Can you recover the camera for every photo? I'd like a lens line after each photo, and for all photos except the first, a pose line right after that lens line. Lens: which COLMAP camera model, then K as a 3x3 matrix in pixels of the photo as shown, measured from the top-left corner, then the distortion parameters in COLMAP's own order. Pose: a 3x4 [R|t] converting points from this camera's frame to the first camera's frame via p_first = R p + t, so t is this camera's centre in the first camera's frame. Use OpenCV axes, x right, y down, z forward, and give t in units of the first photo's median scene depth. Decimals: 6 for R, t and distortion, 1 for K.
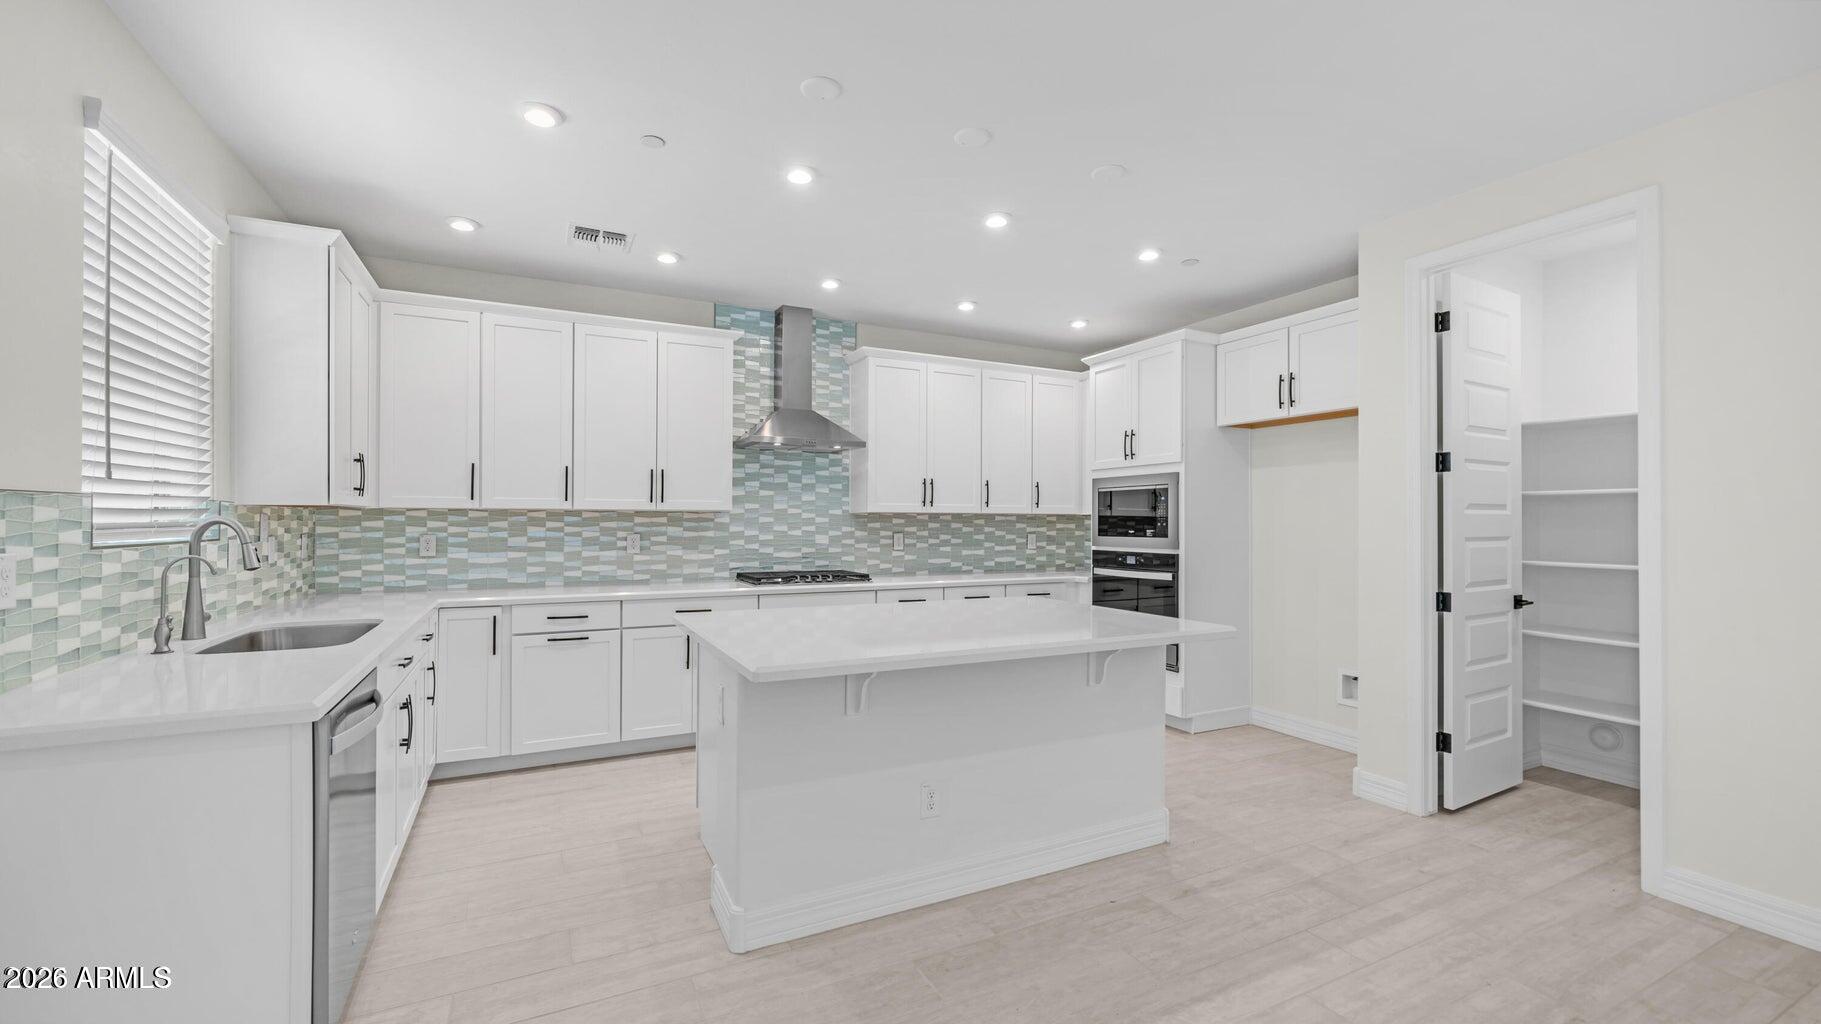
lens RADIAL K [[733.1, 0, 894.1], [0, 733.1, 515.3], [0, 0, 1]] dist [-0.003642, 0.000280]
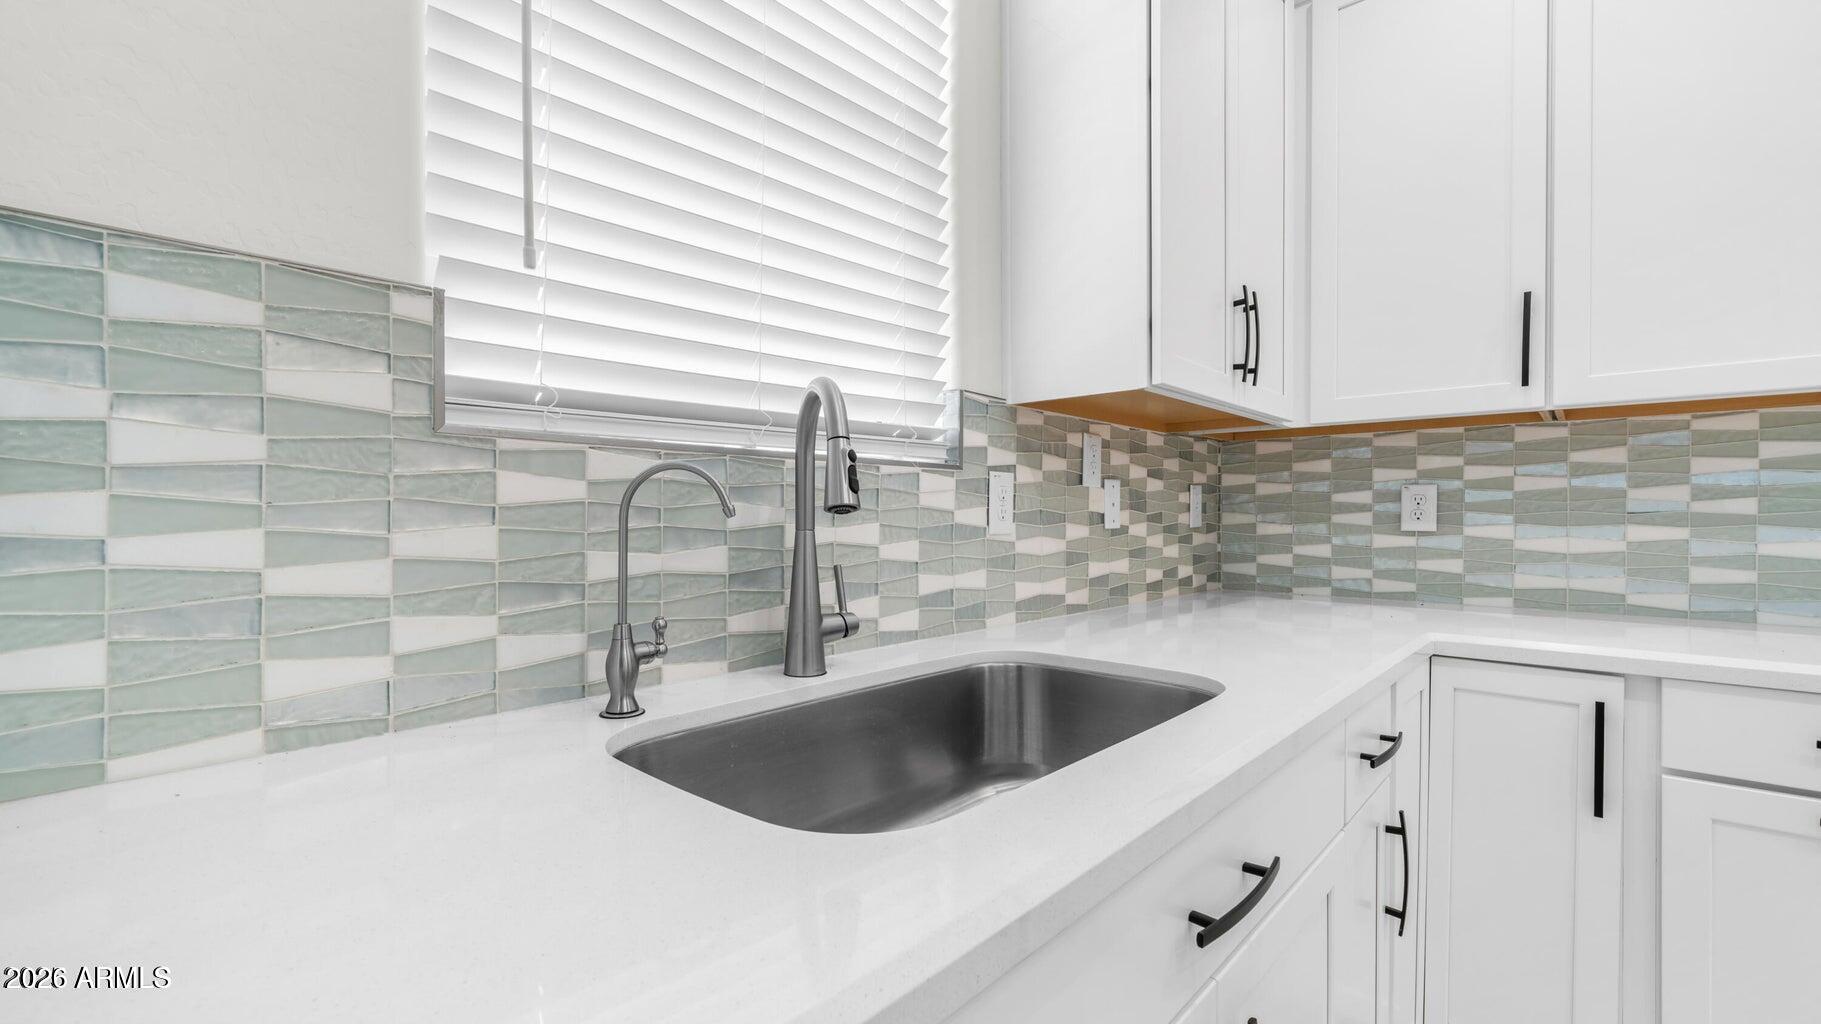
lens RADIAL K [[780.3, 0, 894.8], [0, 780.3, 522.4], [0, 0, 1]] dist [-0.001487, 0.000018]
pose [[0.361447, 0.004089, -0.932384, -0.267328], [0.006941, 0.999951, 0.007076, 0.040328], [0.932367, -0.009029, 0.361400, 0.461964]]
